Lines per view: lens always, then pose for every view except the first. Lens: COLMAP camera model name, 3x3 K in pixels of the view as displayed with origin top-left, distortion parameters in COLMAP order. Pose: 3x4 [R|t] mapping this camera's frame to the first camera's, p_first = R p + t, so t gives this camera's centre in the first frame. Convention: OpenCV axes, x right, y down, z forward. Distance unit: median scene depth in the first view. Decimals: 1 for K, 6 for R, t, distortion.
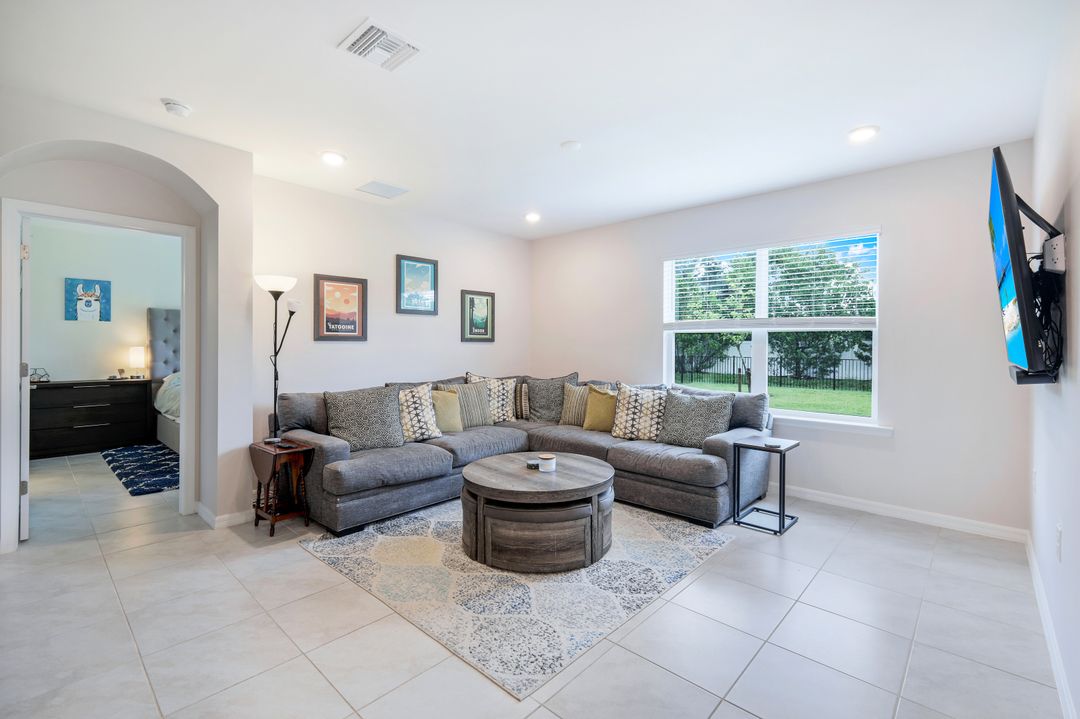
lens RADIAL K [[476.2, 0, 541.7], [0, 476.2, 350.1], [0, 0, 1]] dist [0.001454, -0.000287]
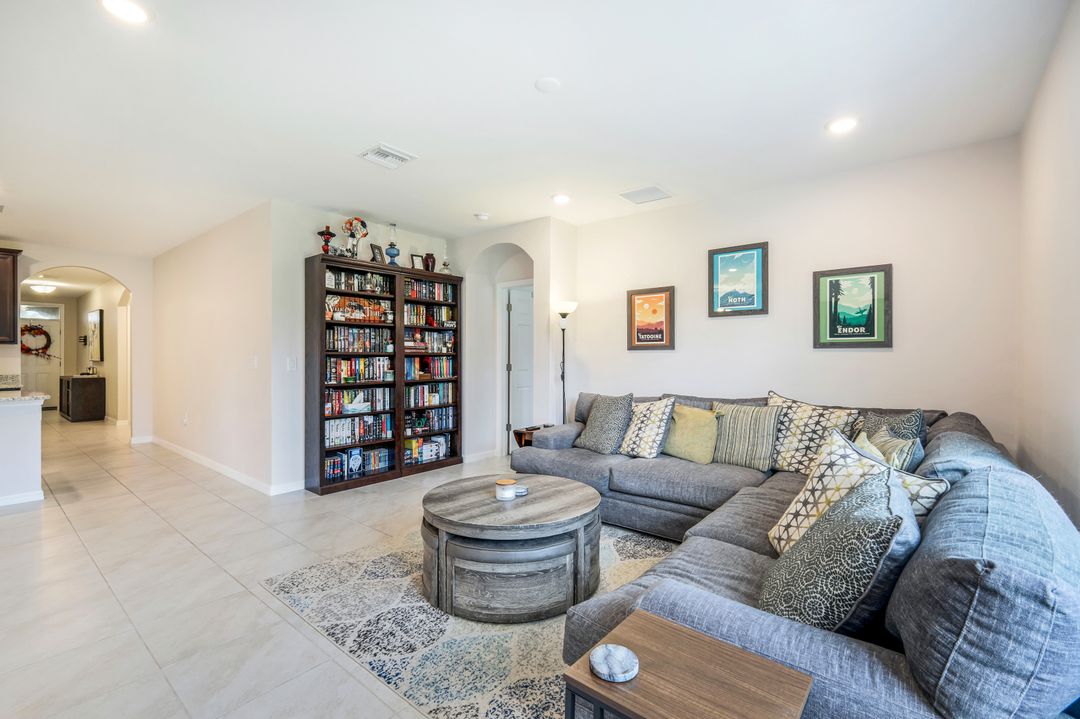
lens RADIAL K [[467.2, 0, 540.0], [0, 467.2, 359.5], [0, 0, 1]] dist [0.001344, 0.000086]
pose [[0.062442, 0.004212, -0.998040, 0.595843], [-0.010190, 0.999942, 0.003583, 0.000176], [0.997997, 0.009947, 0.062481, 0.708126]]
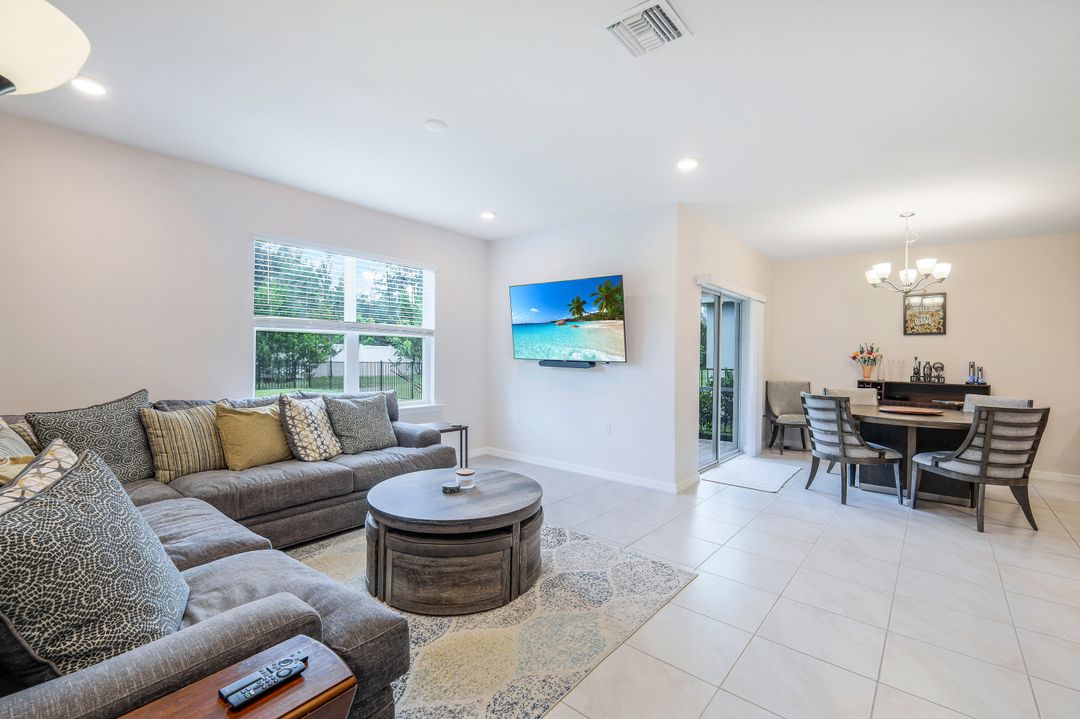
lens RADIAL K [[476.2, 0, 541.7], [0, 476.2, 350.1], [0, 0, 1]] dist [0.001454, -0.000287]
pose [[-0.050745, -0.001378, 0.998711, -0.640633], [-0.010566, 0.999944, 0.000843, -0.009195], [-0.998656, -0.010510, -0.050757, 0.634787]]
